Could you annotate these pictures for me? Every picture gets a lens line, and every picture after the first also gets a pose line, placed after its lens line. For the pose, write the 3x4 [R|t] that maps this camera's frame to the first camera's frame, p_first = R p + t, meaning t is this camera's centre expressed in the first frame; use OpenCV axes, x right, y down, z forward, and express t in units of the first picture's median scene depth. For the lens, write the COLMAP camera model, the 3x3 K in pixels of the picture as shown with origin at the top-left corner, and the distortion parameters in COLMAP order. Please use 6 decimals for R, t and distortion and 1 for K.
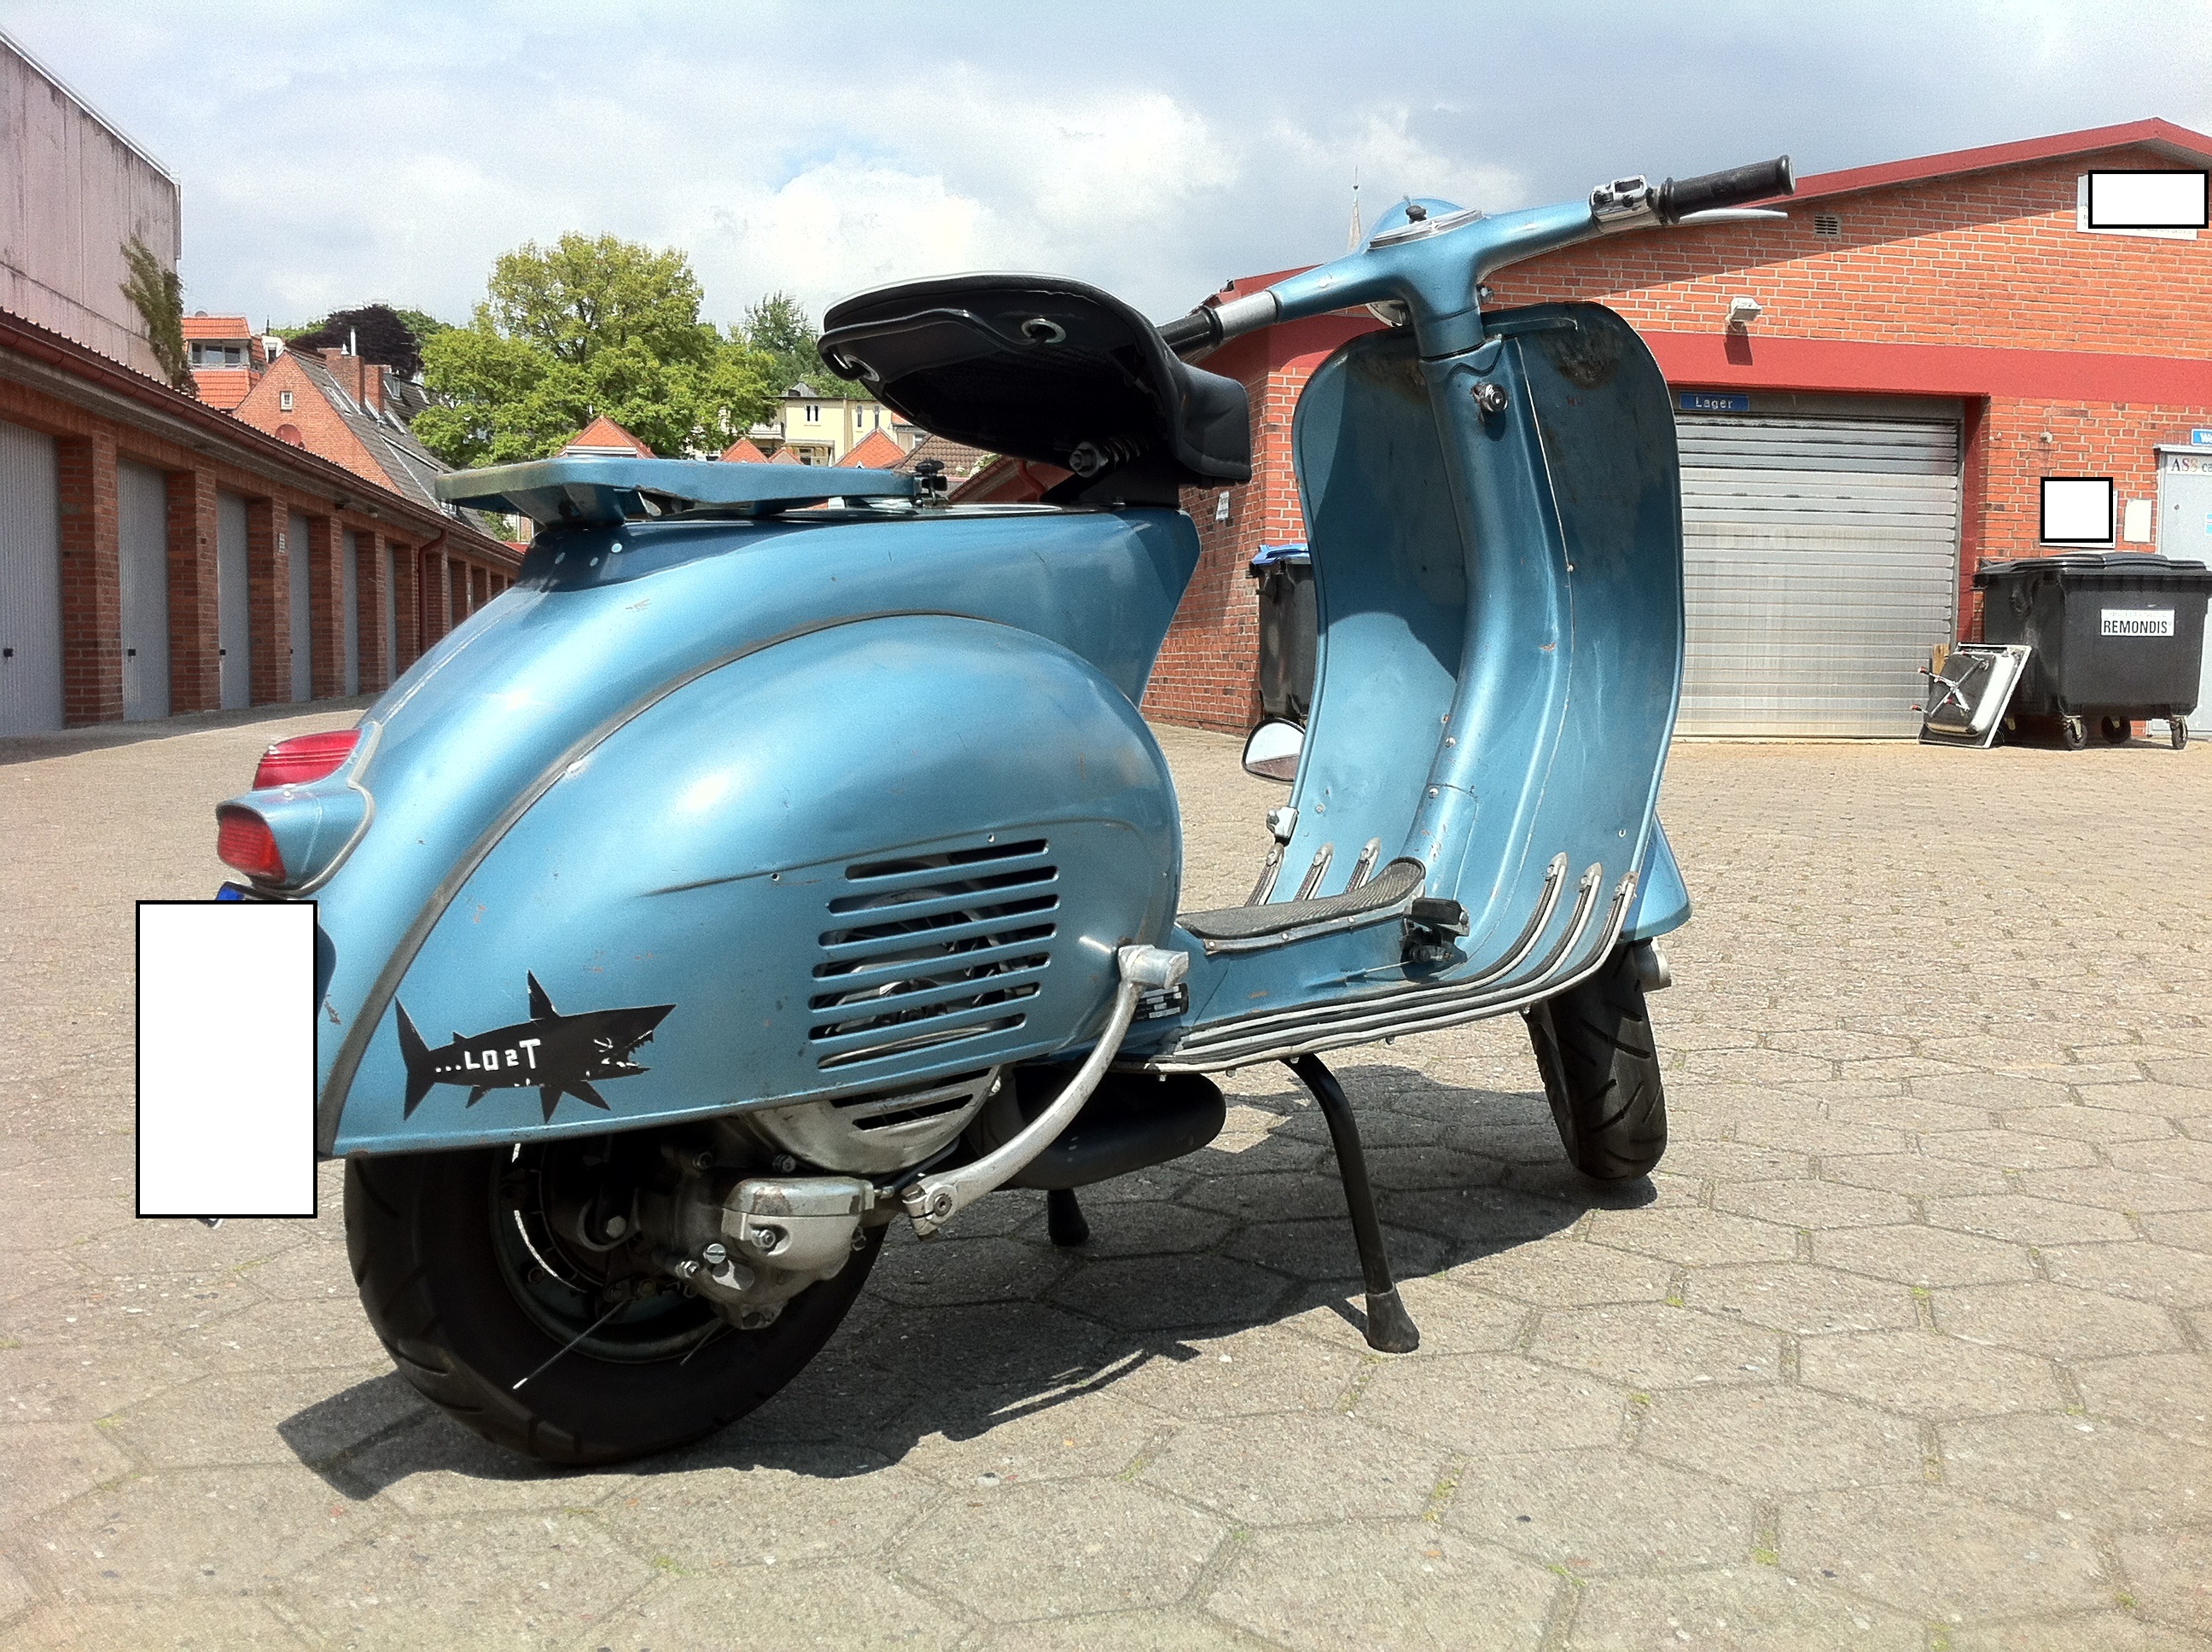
lens RADIAL K [[2111.4, 0, 1110.9], [0, 2111.4, 817.8], [0, 0, 1]] dist [0.052328, -0.167176]
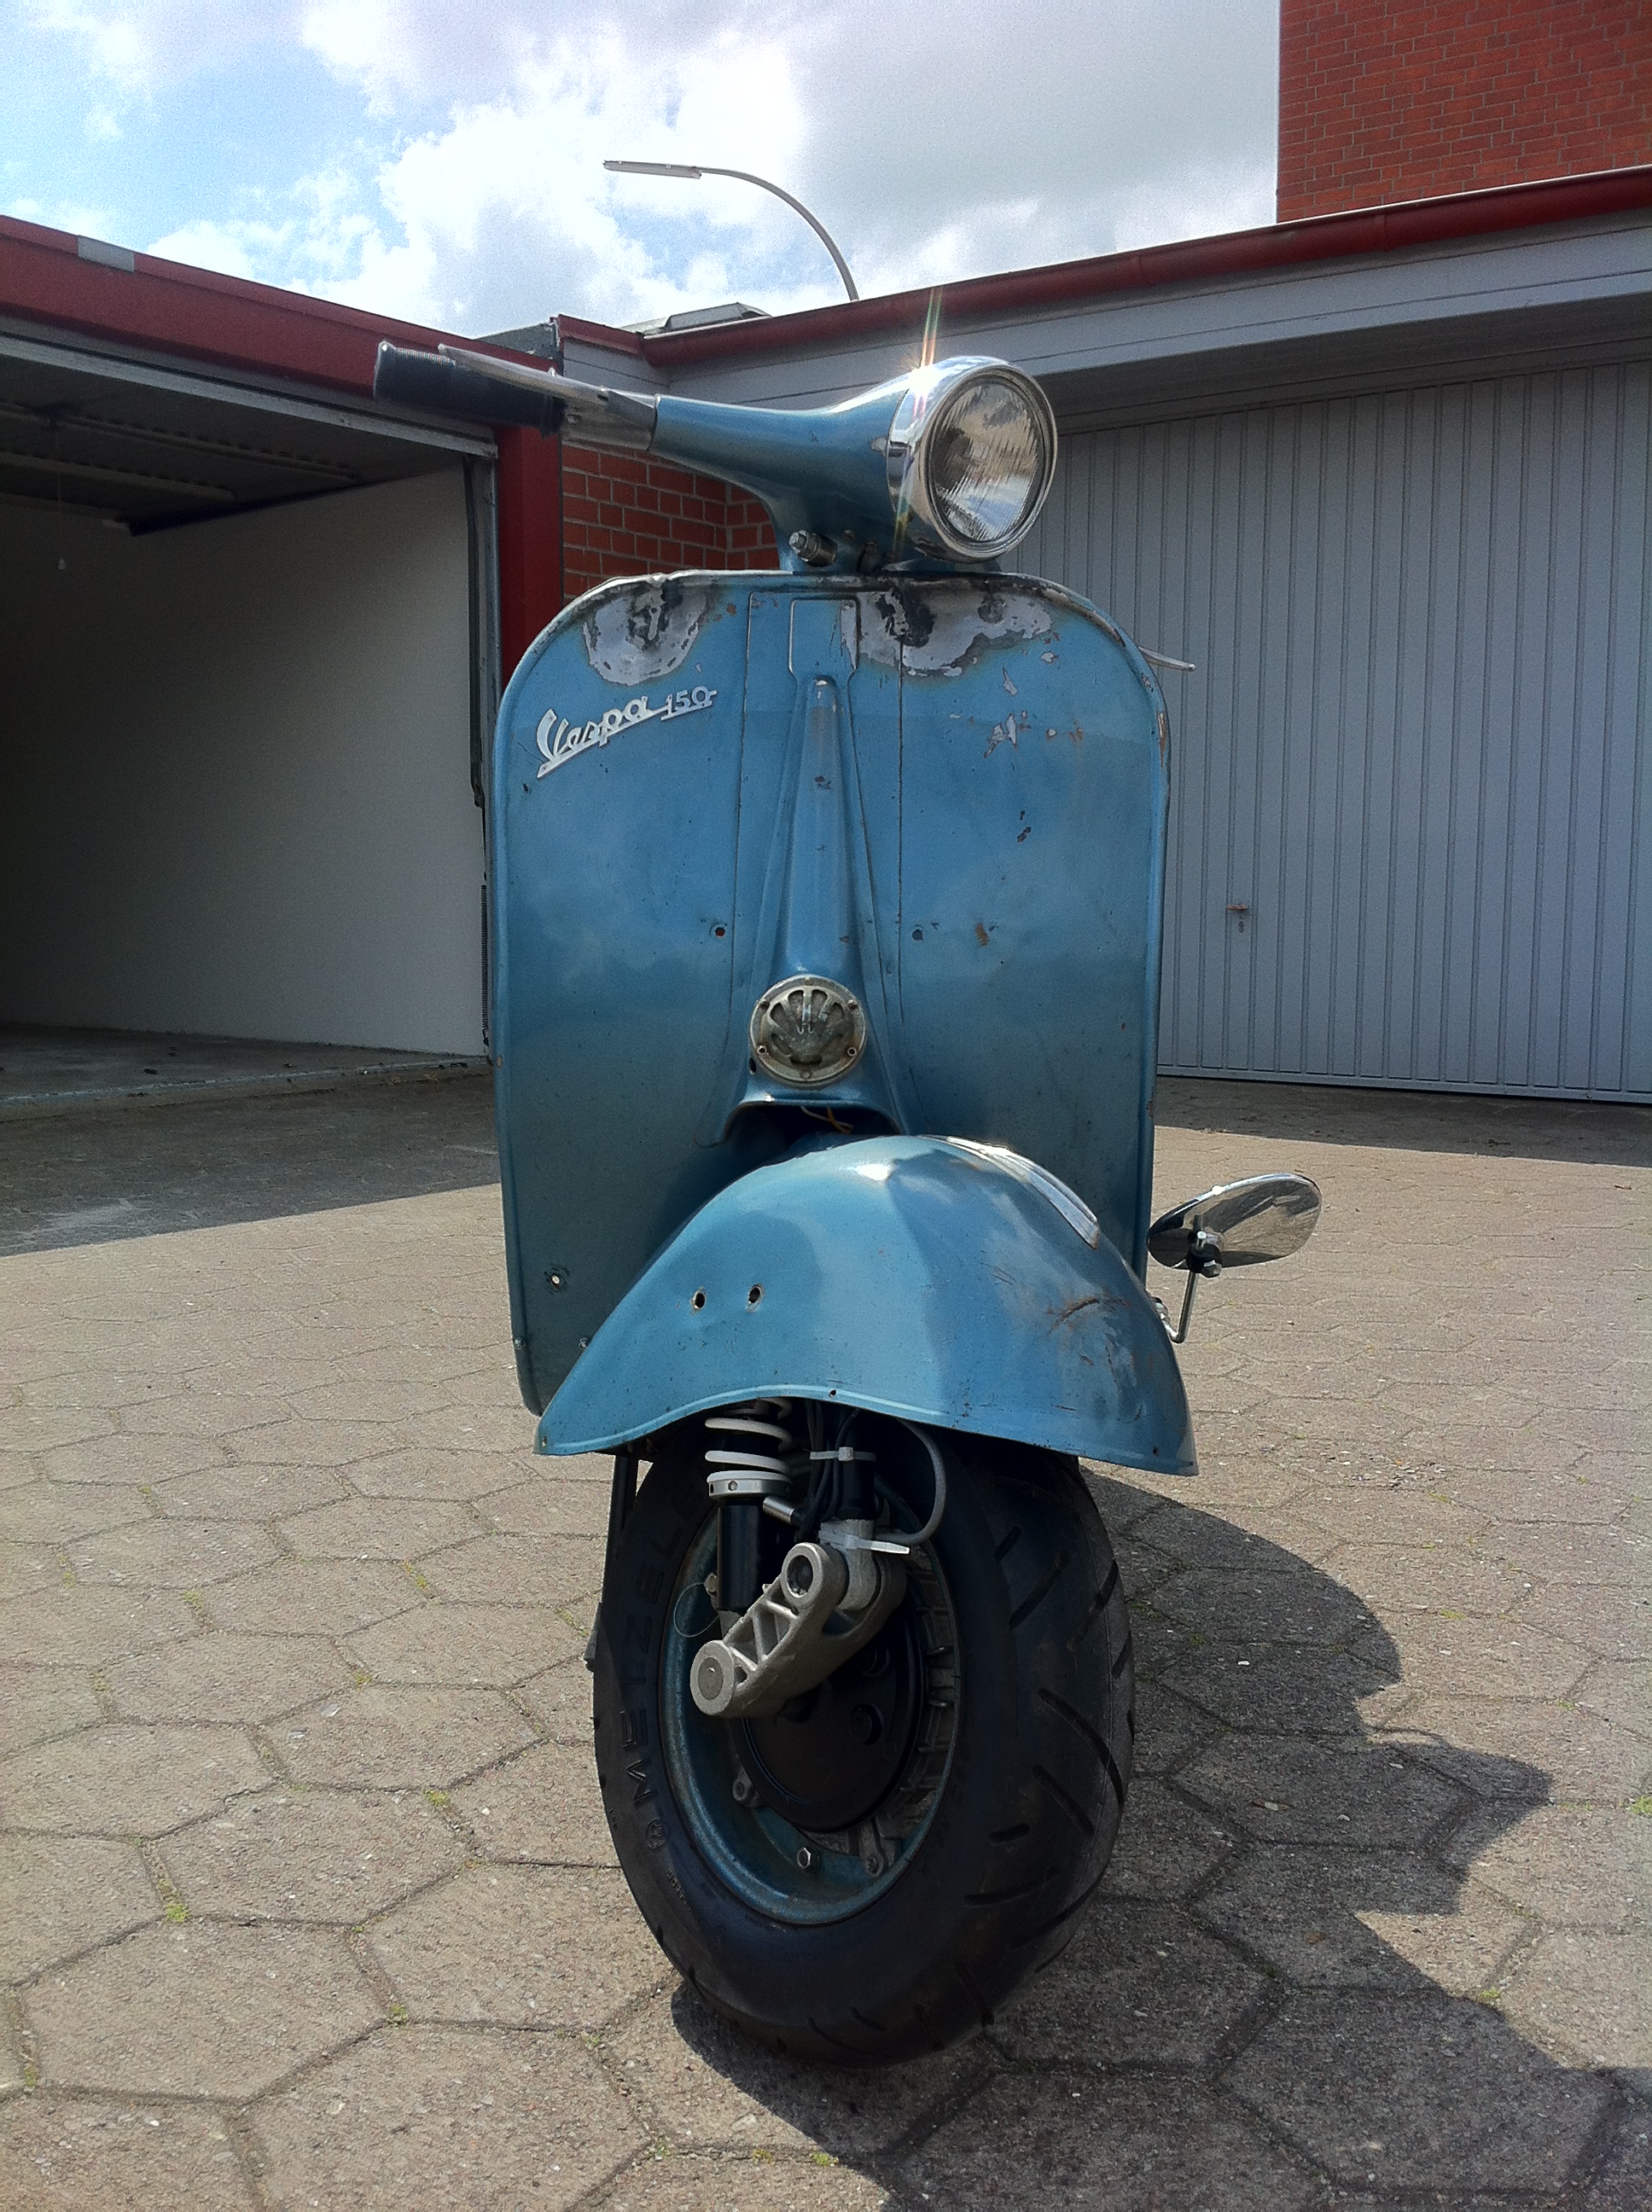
lens RADIAL K [[2111.4, 0, 806.9], [0, 2111.4, 1098.9], [0, 0, 1]] dist [0.052328, -0.167176]
pose [[-0.717372, 0.054988, -0.694517, 0.800884], [-0.068988, 0.986374, 0.149354, -0.200714], [0.693267, 0.155055, -0.703803, 1.808579]]
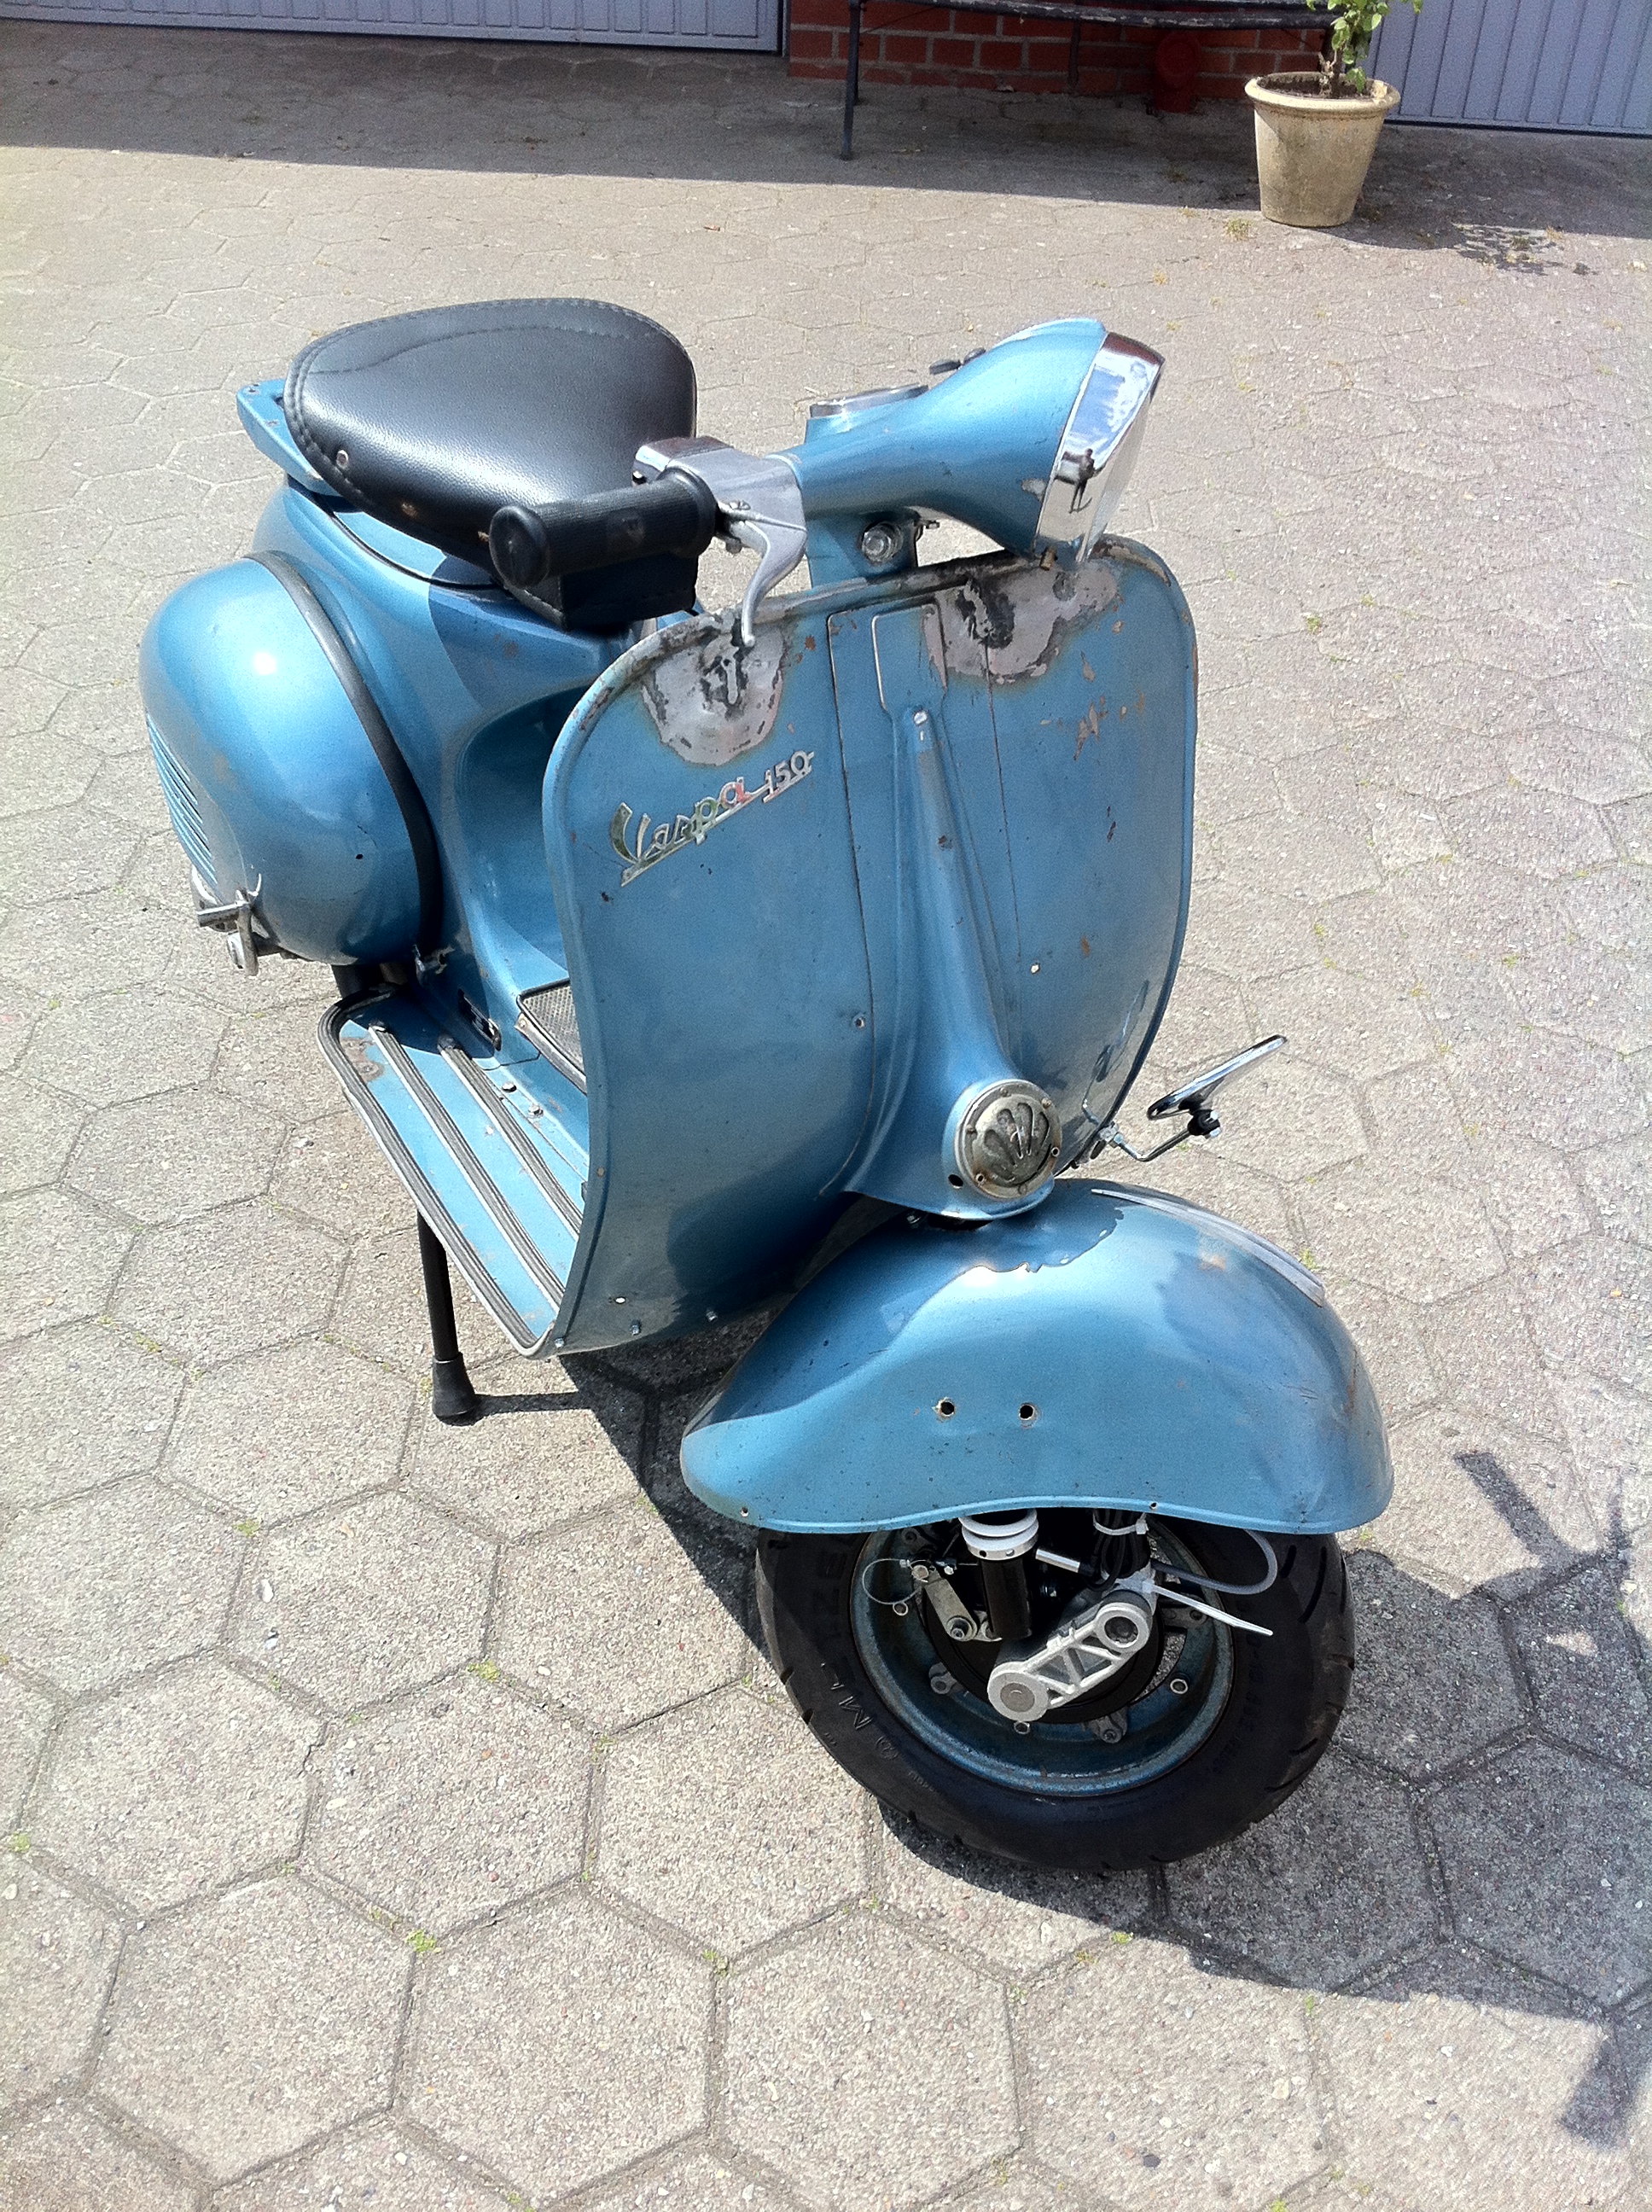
lens RADIAL K [[2092.9, 0, 793.5], [0, 2092.9, 1113.2], [0, 0, 1]] dist [0.087981, -0.284524]
pose [[-0.225684, 0.591212, -0.774297, 0.858999], [-0.105781, 0.775231, 0.622757, -0.571797], [0.968441, 0.222452, -0.112419, 1.280429]]
